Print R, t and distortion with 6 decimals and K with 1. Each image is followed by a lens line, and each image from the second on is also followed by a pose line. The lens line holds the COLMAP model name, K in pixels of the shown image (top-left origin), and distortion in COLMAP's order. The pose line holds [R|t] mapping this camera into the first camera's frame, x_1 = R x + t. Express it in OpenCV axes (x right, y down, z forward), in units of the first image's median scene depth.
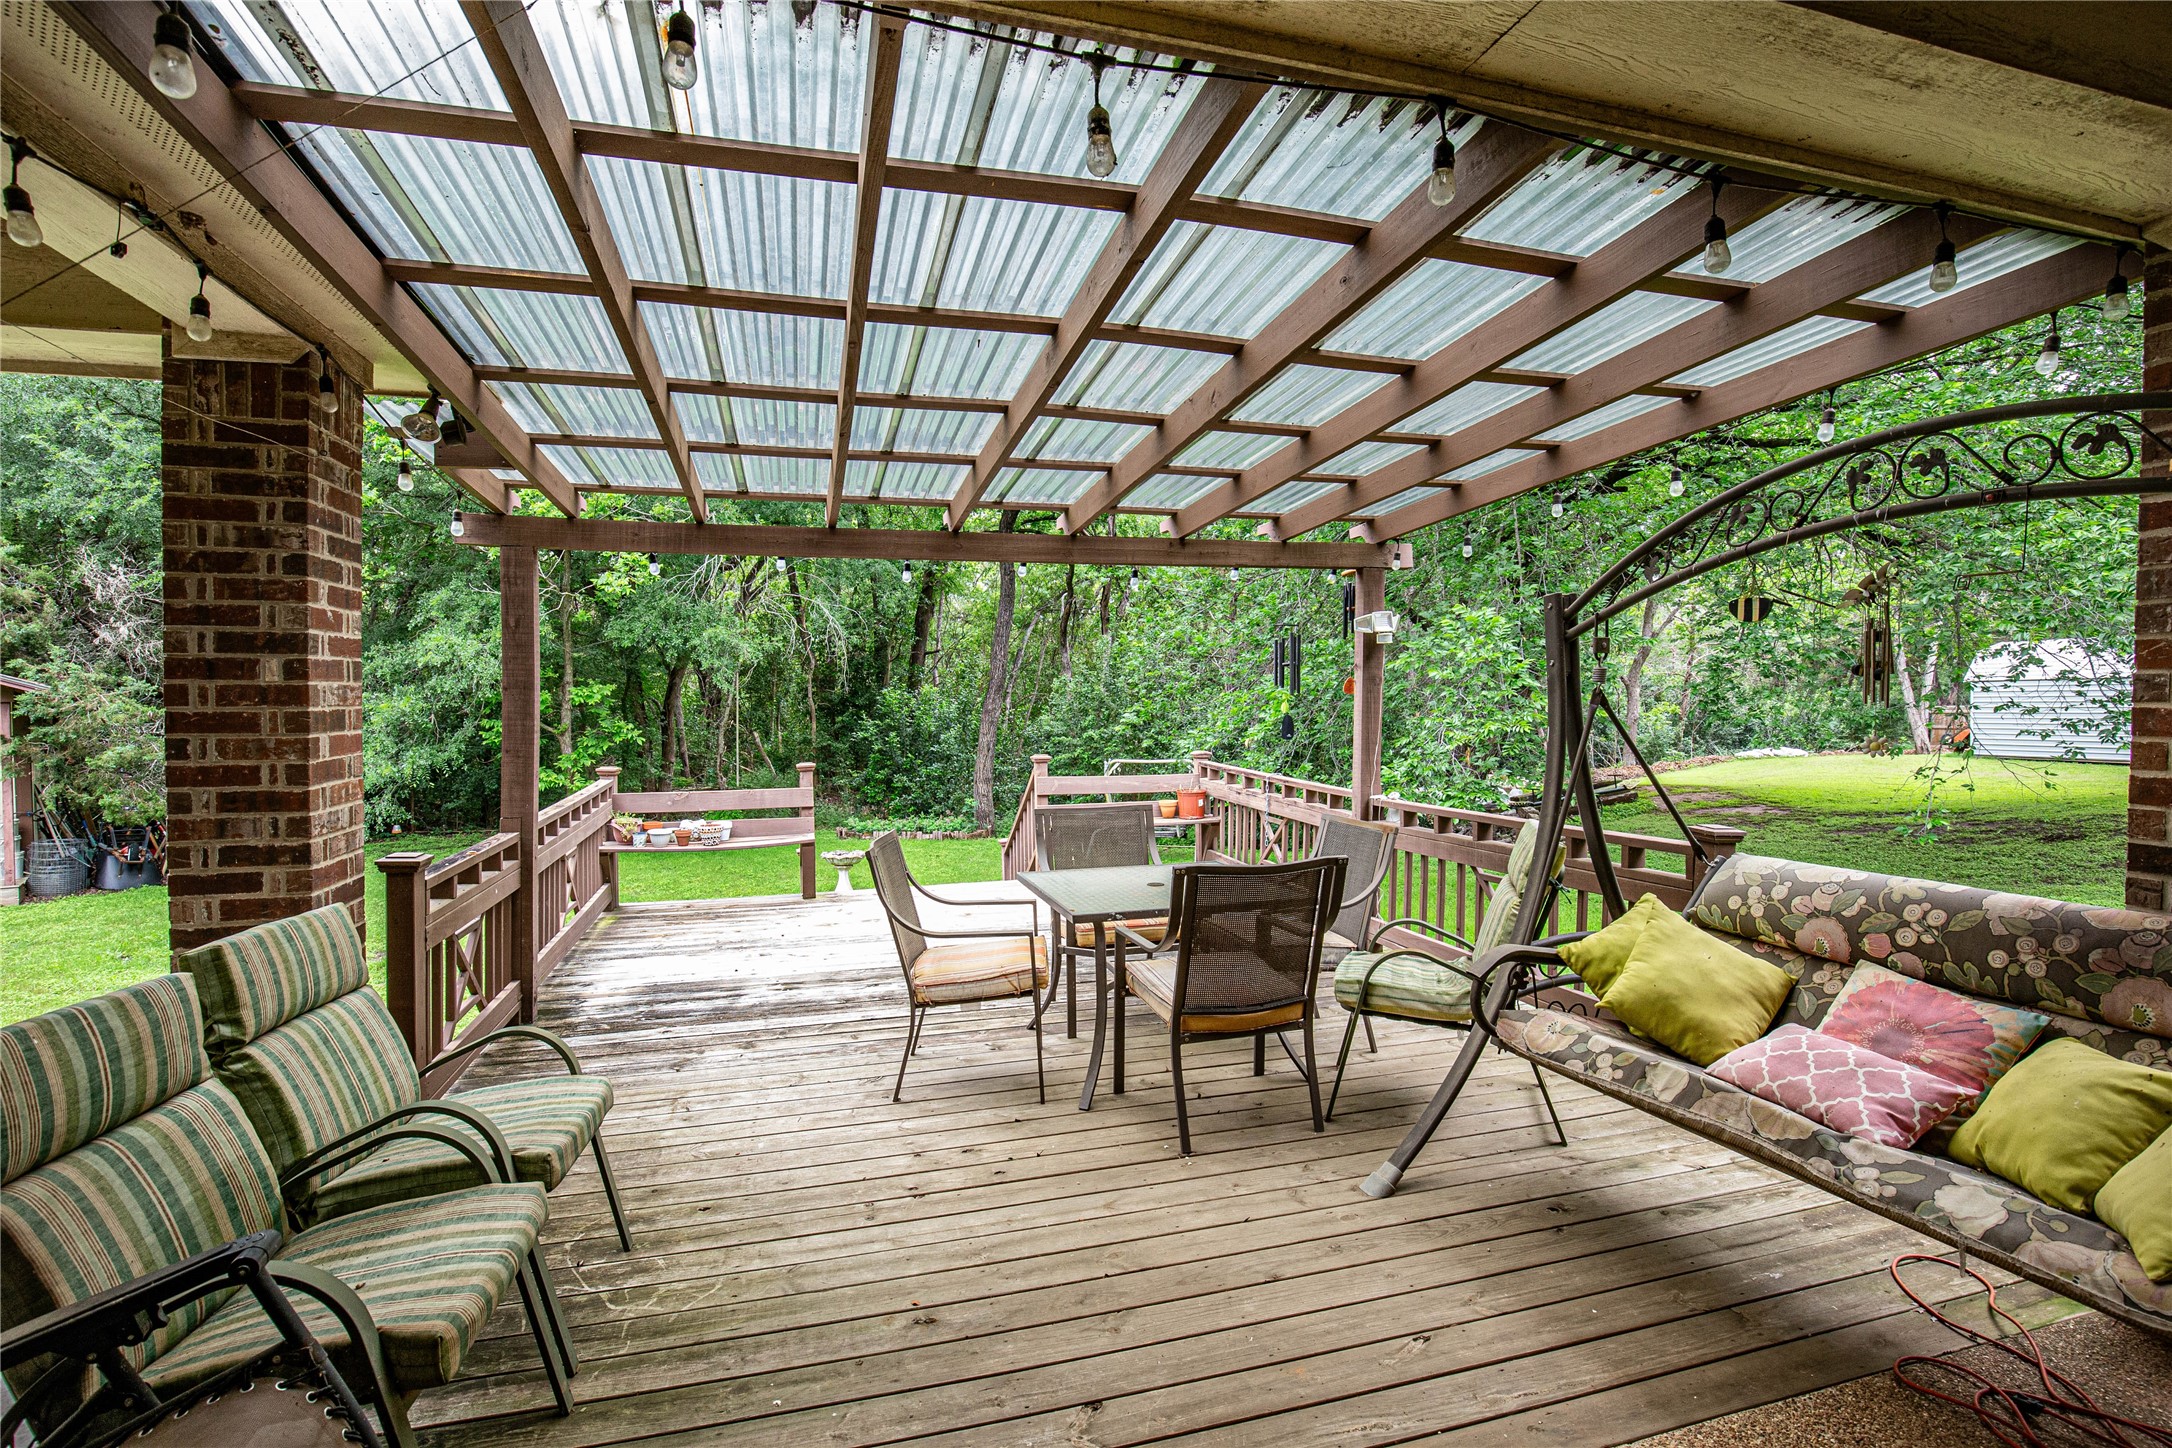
lens RADIAL K [[1005.5, 0, 1086.0], [0, 1005.5, 724.0], [0, 0, 1]] dist [-0.033122, 0.008650]
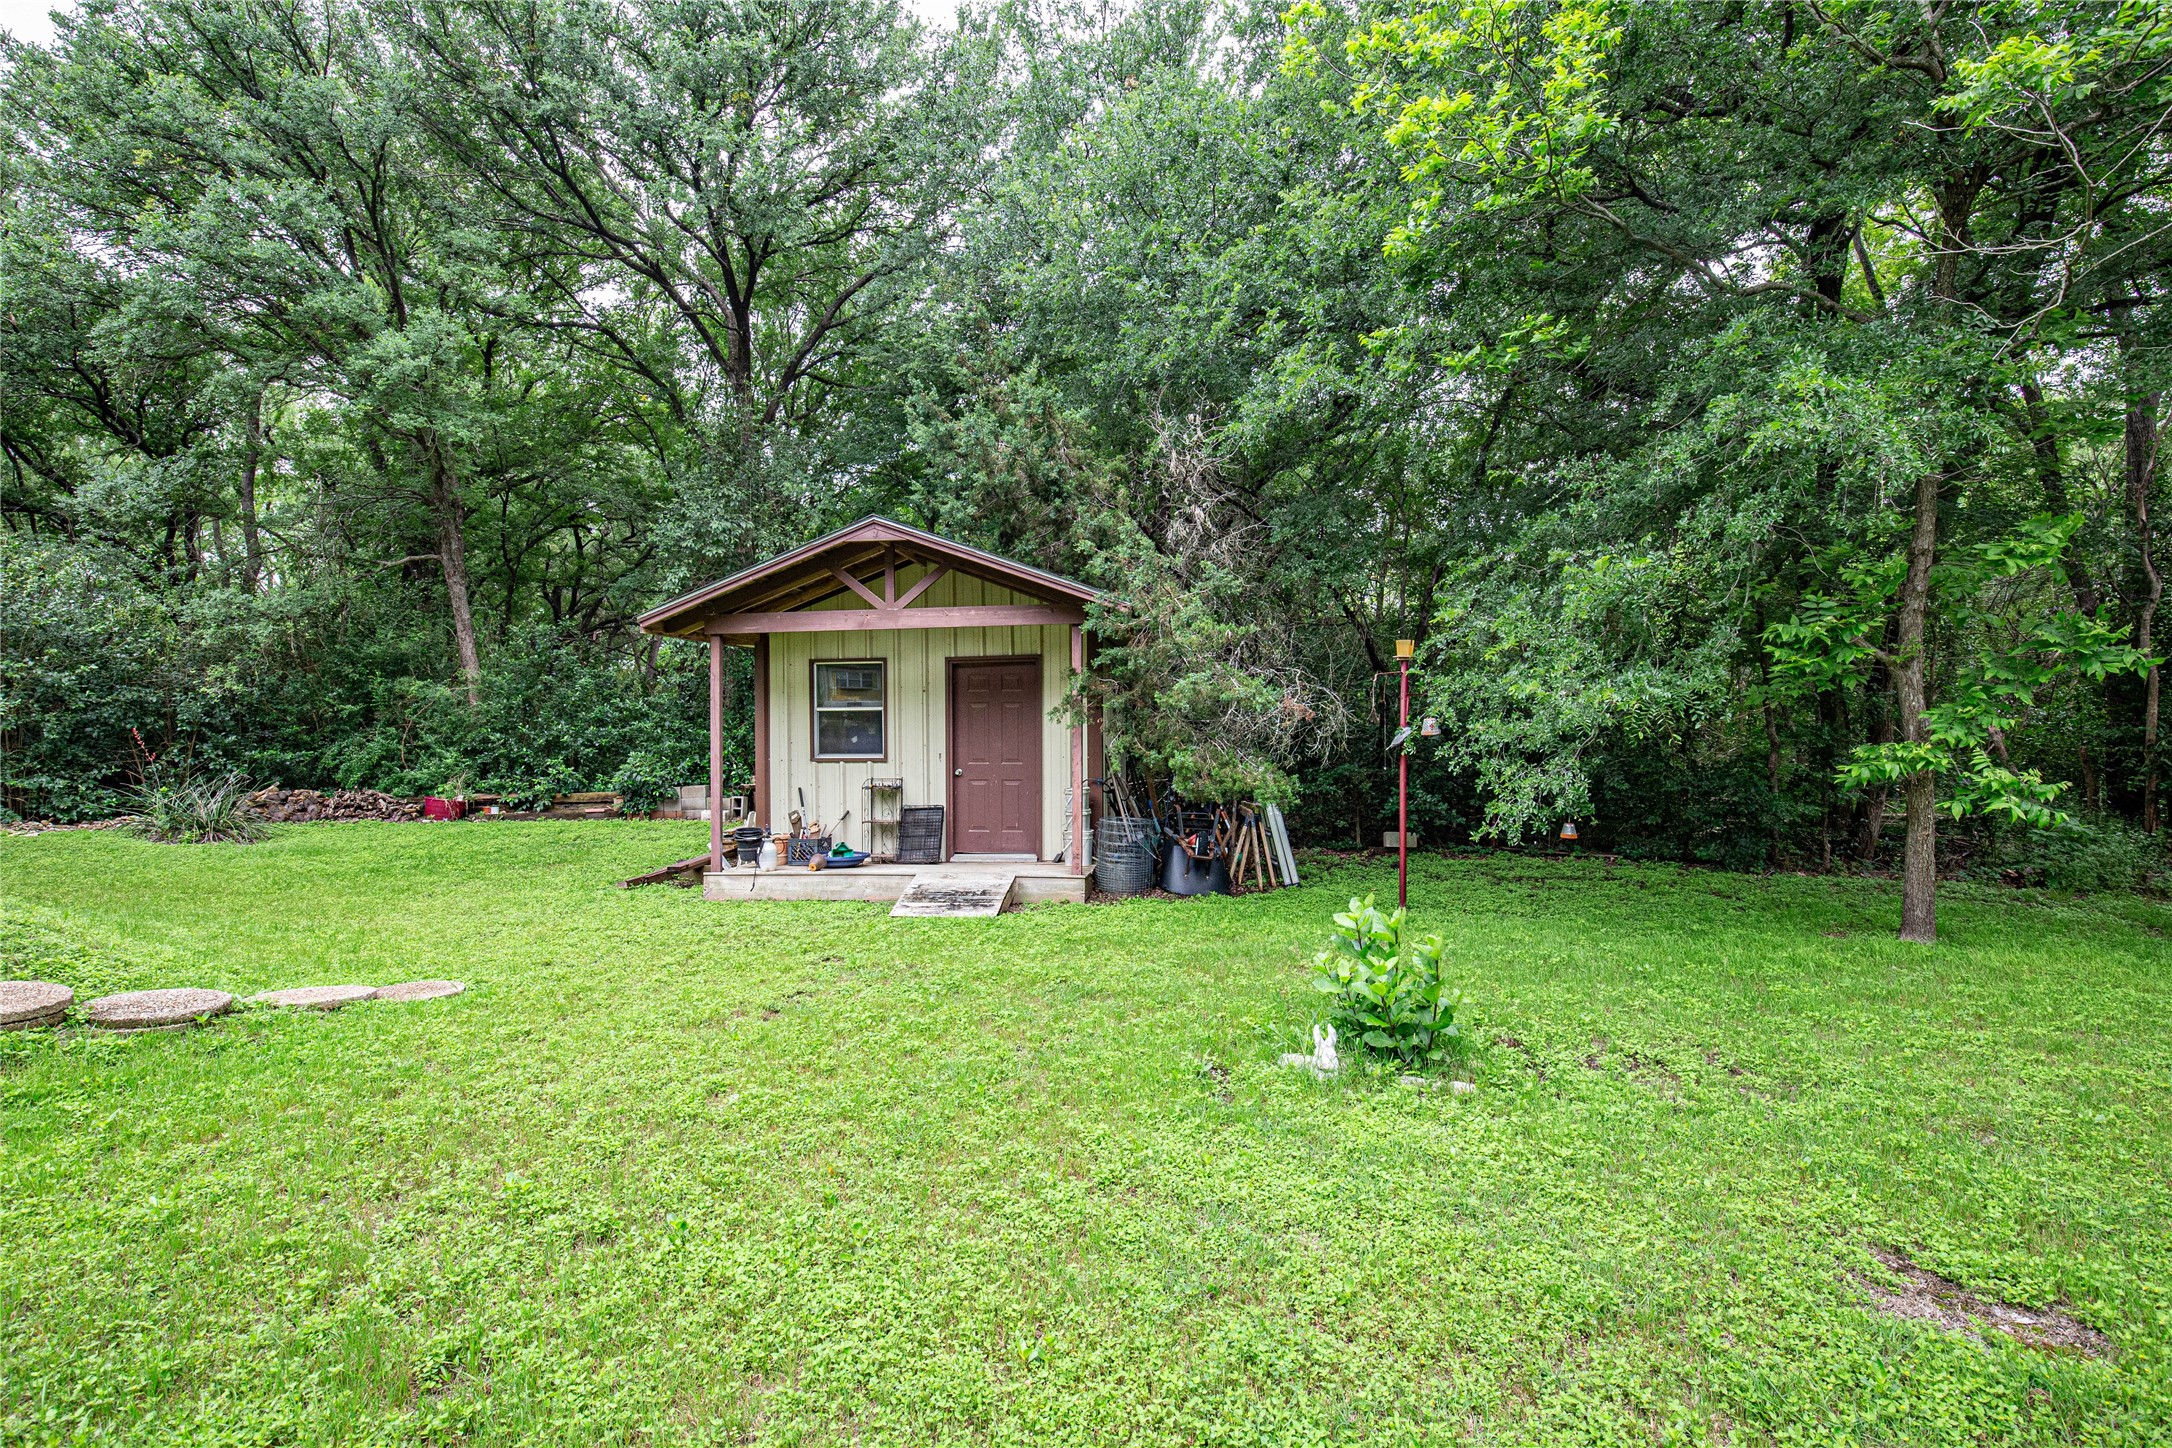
lens RADIAL K [[1005.5, 0, 1086.0], [0, 1005.5, 724.0], [0, 0, 1]] dist [-0.033122, 0.008650]
pose [[0.653060, -0.003169, -0.757300, -0.521321], [-0.020634, 0.999546, -0.021976, 0.068096], [0.757025, 0.029978, 0.652698, 0.506383]]
